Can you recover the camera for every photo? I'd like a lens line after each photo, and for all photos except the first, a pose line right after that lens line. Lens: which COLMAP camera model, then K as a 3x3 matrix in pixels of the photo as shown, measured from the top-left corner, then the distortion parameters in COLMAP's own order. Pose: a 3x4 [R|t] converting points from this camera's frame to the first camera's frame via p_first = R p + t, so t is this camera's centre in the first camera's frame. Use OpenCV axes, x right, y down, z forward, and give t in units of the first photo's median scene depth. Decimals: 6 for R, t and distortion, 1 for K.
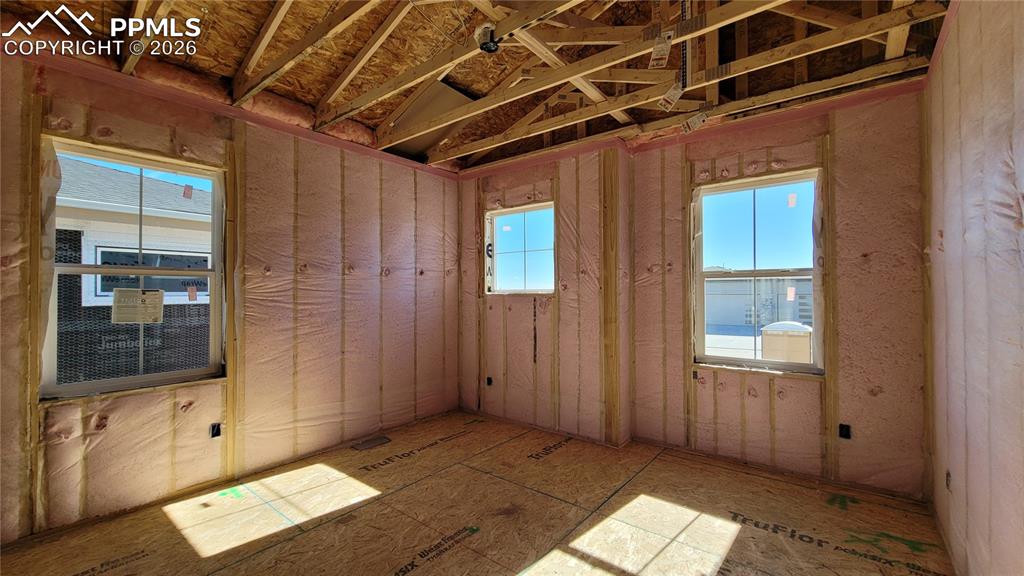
lens RADIAL K [[417.6, 0, 514.6], [0, 417.6, 288.8], [0, 0, 1]] dist [0.000791, 0.000041]
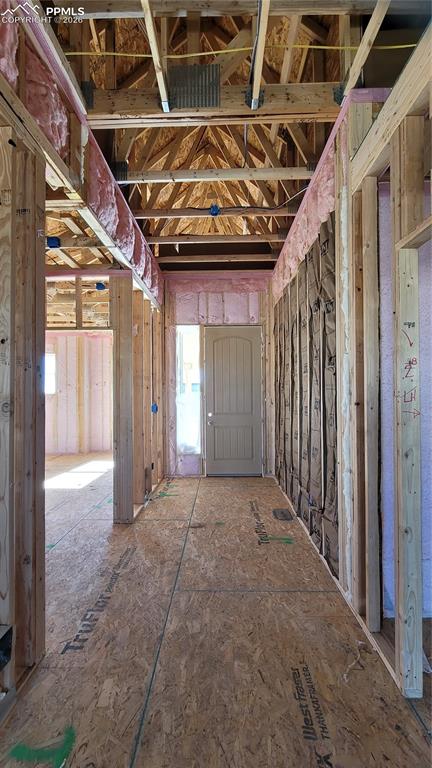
lens RADIAL K [[313.2, 0, 215.6], [0, 313.2, 387.1], [0, 0, 1]] dist [0.000791, 0.000041]
pose [[0.789965, 0.003215, 0.613144, -0.279350], [-0.002671, 0.999995, -0.001801, -0.026453], [-0.613146, -0.000215, 0.789969, -0.958423]]
